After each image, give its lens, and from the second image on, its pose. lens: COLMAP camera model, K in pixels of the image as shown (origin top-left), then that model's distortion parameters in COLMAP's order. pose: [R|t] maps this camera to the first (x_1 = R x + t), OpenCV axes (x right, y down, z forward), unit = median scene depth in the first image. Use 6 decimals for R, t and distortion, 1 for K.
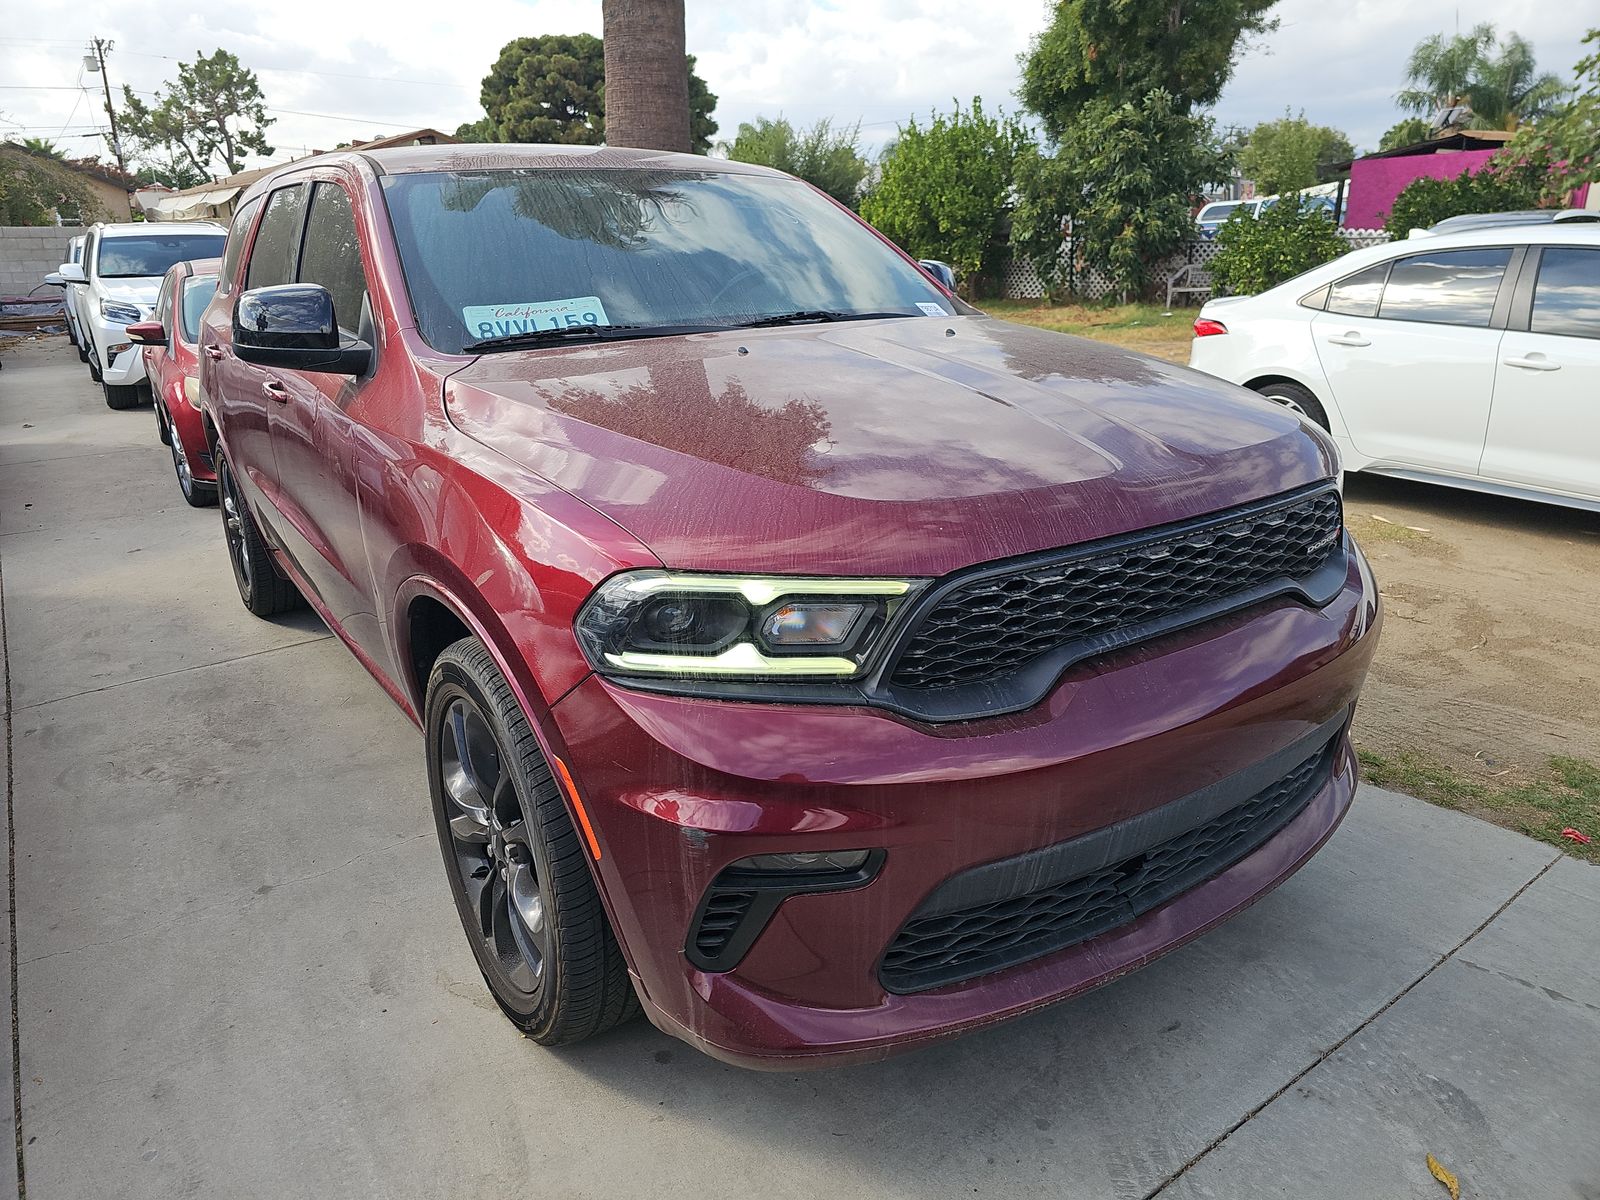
lens RADIAL K [[1067.4, 0, 799.2], [0, 1067.4, 585.6], [0, 0, 1]] dist [0.039415, -0.039314]
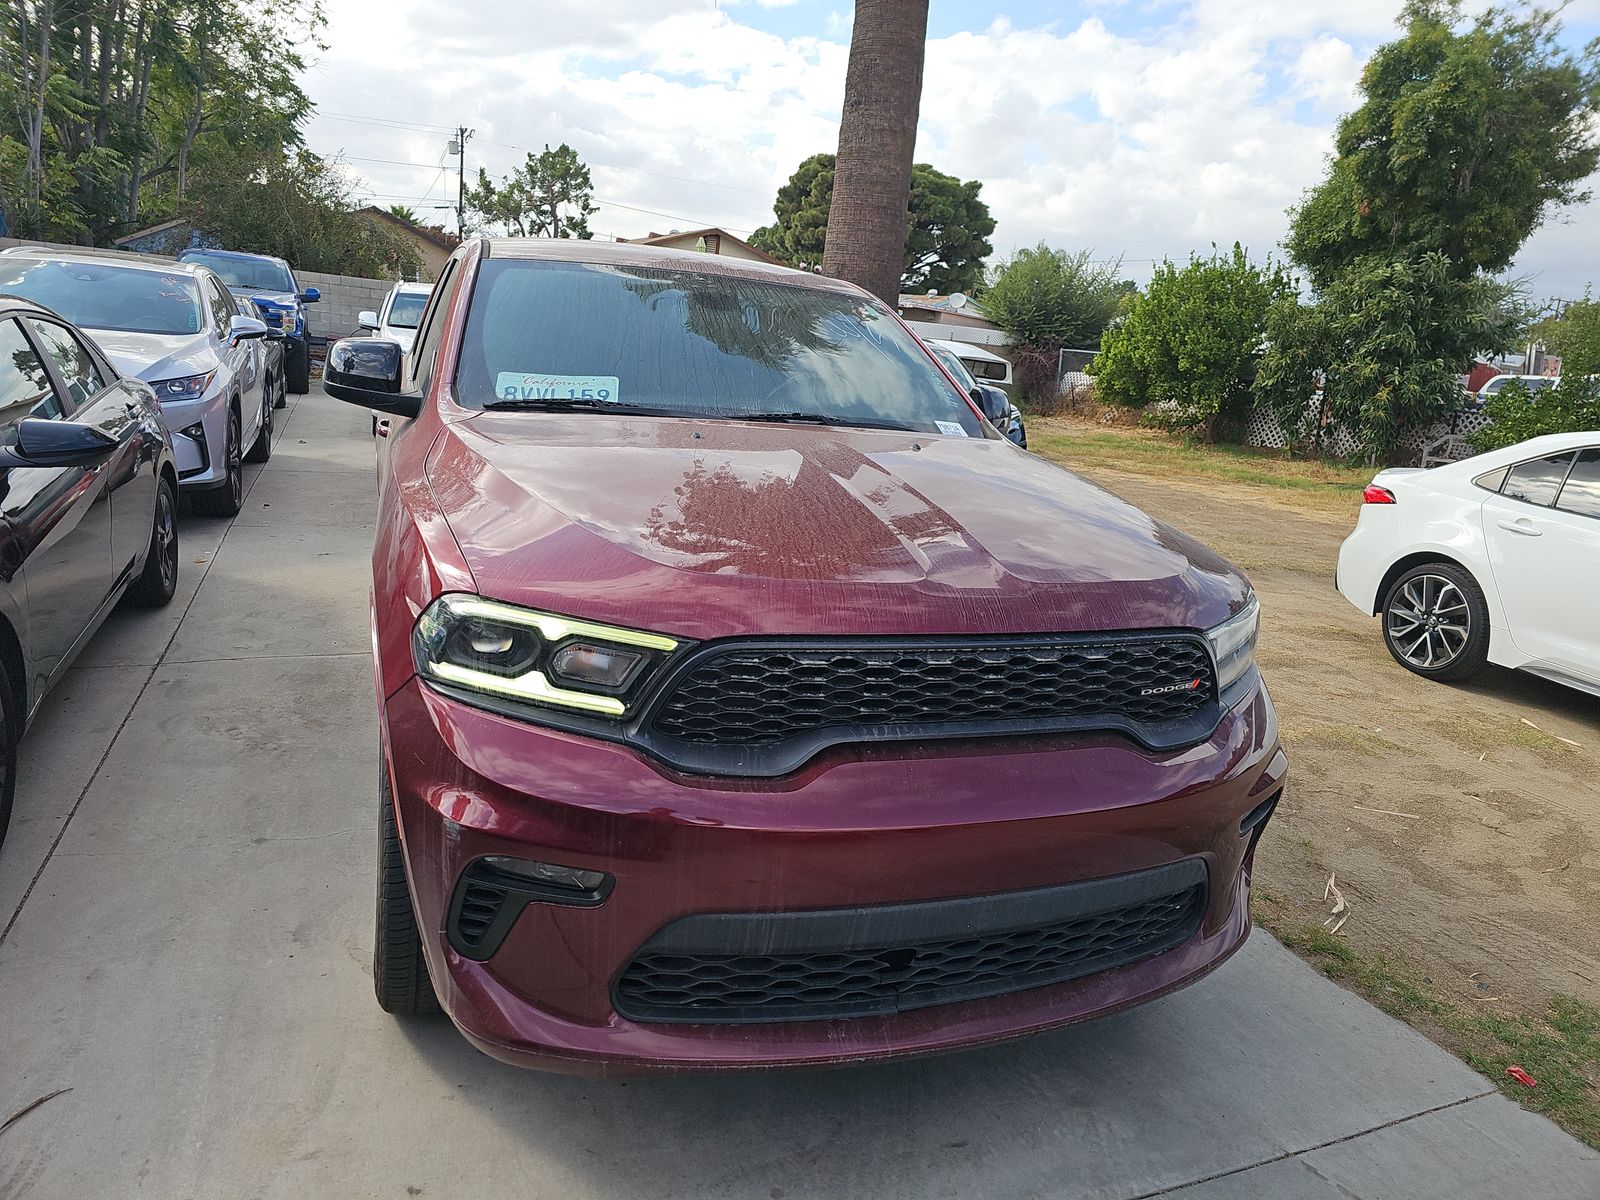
lens RADIAL K [[1067.4, 0, 802.2], [0, 1067.4, 592.4], [0, 0, 1]] dist [0.039415, -0.039314]
pose [[0.966081, 0.155576, -0.206117, 0.125686], [-0.173416, 0.982256, -0.071410, 0.000972], [0.191350, 0.104732, 0.975918, -0.021414]]
